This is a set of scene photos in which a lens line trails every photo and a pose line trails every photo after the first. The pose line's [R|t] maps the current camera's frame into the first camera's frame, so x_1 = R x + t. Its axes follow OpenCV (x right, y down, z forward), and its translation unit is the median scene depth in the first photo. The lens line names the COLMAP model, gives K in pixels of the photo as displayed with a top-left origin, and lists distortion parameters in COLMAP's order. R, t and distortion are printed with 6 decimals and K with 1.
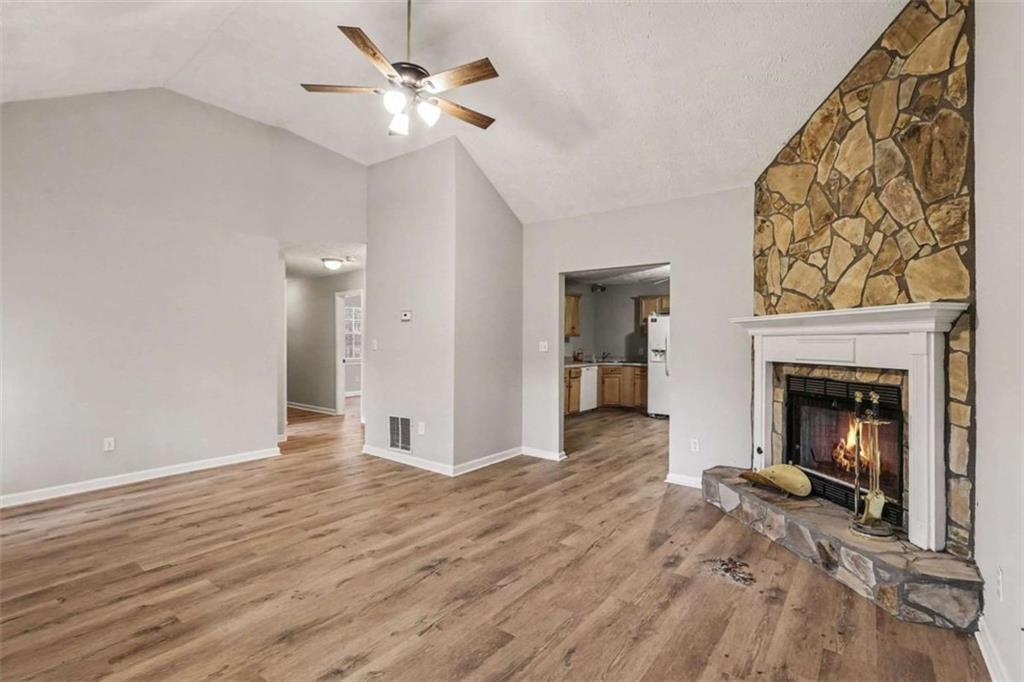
lens RADIAL K [[462.3, 0, 533.6], [0, 462.3, 327.2], [0, 0, 1]] dist [-0.002276, -0.000317]
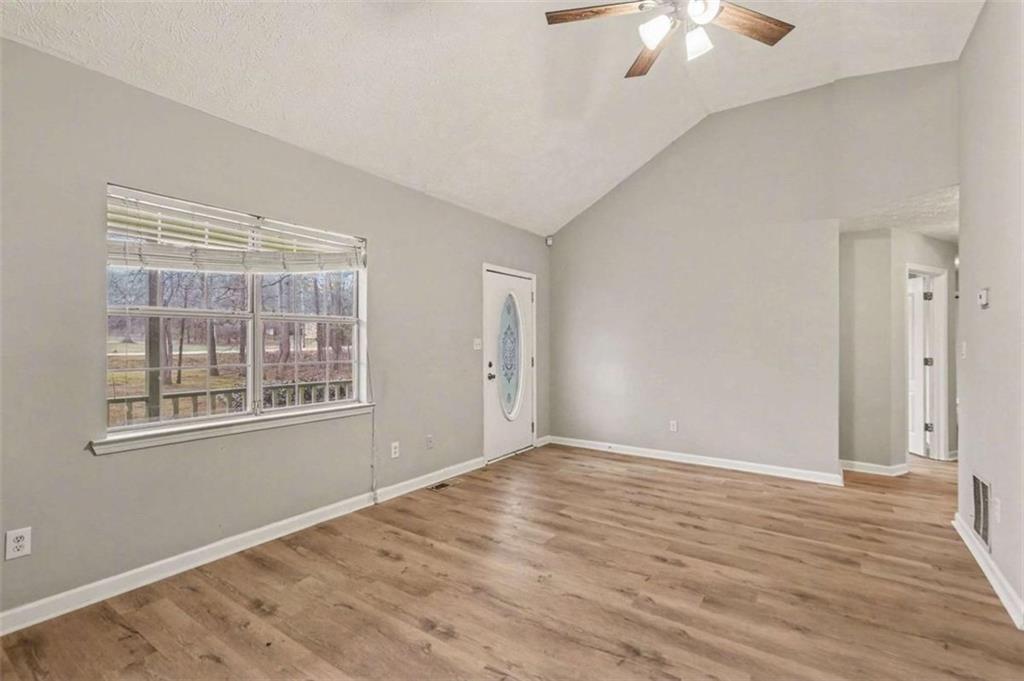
lens RADIAL K [[480.9, 0, 504.2], [0, 480.9, 321.1], [0, 0, 1]] dist [0.007991, 0.000150]
pose [[0.017564, -0.043473, -0.998900, 0.368916], [0.025172, 0.998757, -0.043024, 0.019011], [0.999529, -0.024389, 0.018637, 0.530991]]
